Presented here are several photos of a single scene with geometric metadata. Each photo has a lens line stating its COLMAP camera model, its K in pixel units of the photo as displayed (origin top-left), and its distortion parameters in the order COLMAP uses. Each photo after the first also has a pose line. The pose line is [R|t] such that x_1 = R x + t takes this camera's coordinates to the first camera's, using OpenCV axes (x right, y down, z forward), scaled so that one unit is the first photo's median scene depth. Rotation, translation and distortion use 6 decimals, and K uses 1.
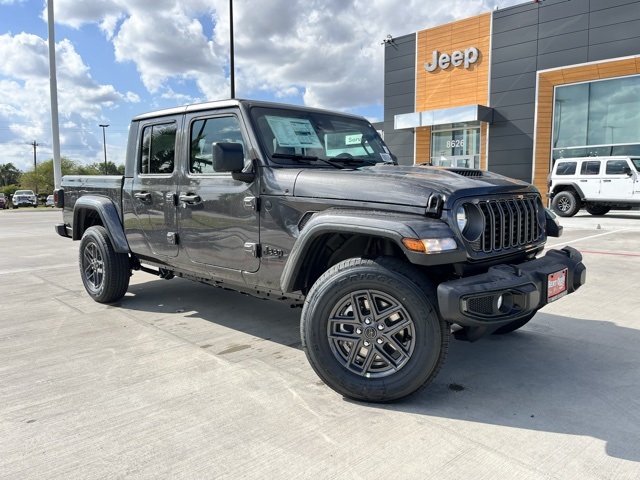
lens RADIAL K [[507.2, 0, 317.2], [0, 507.2, 240.3], [0, 0, 1]] dist [0.045333, -0.054904]
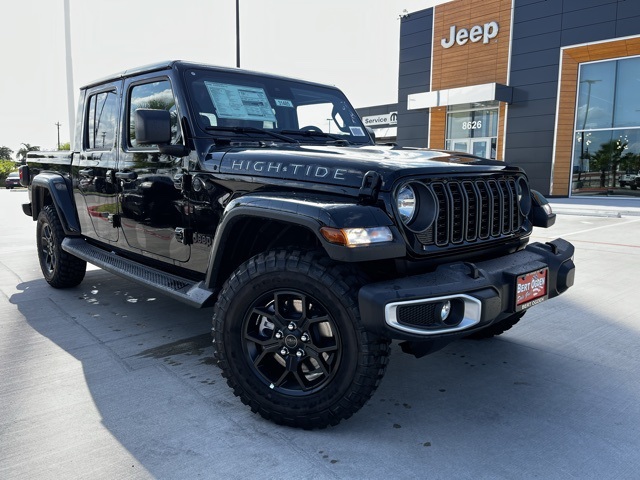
lens RADIAL K [[507.2, 0, 318.6], [0, 507.2, 237.3], [0, 0, 1]] dist [0.045333, -0.054904]
pose [[0.998867, 0.016860, -0.044510, 0.086576], [-0.015698, 0.999530, 0.026336, -0.003759], [0.044934, -0.025608, 0.998662, 0.093764]]
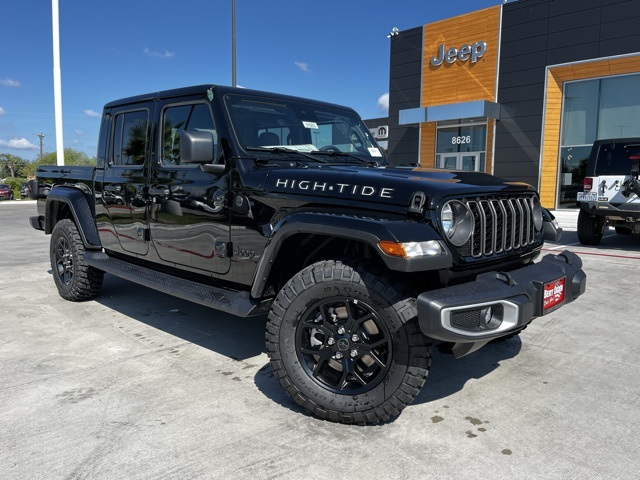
lens RADIAL K [[507.2, 0, 320.6], [0, 507.2, 239.9], [0, 0, 1]] dist [0.045333, -0.054904]
pose [[0.999856, 0.014867, -0.008180, 0.033421], [-0.014803, 0.999860, 0.007808, -0.004897], [0.008295, -0.007685, 0.999936, 0.051185]]
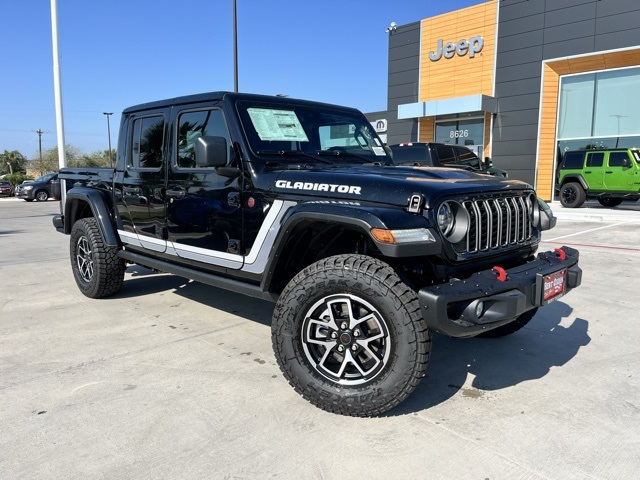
lens RADIAL K [[507.2, 0, 319.5], [0, 507.2, 236.9], [0, 0, 1]] dist [0.045333, -0.054904]
pose [[0.999948, 0.006965, -0.007501, 0.024899], [-0.006848, 0.999856, 0.015509, -0.009614], [0.007608, -0.015457, 0.999852, 0.017836]]
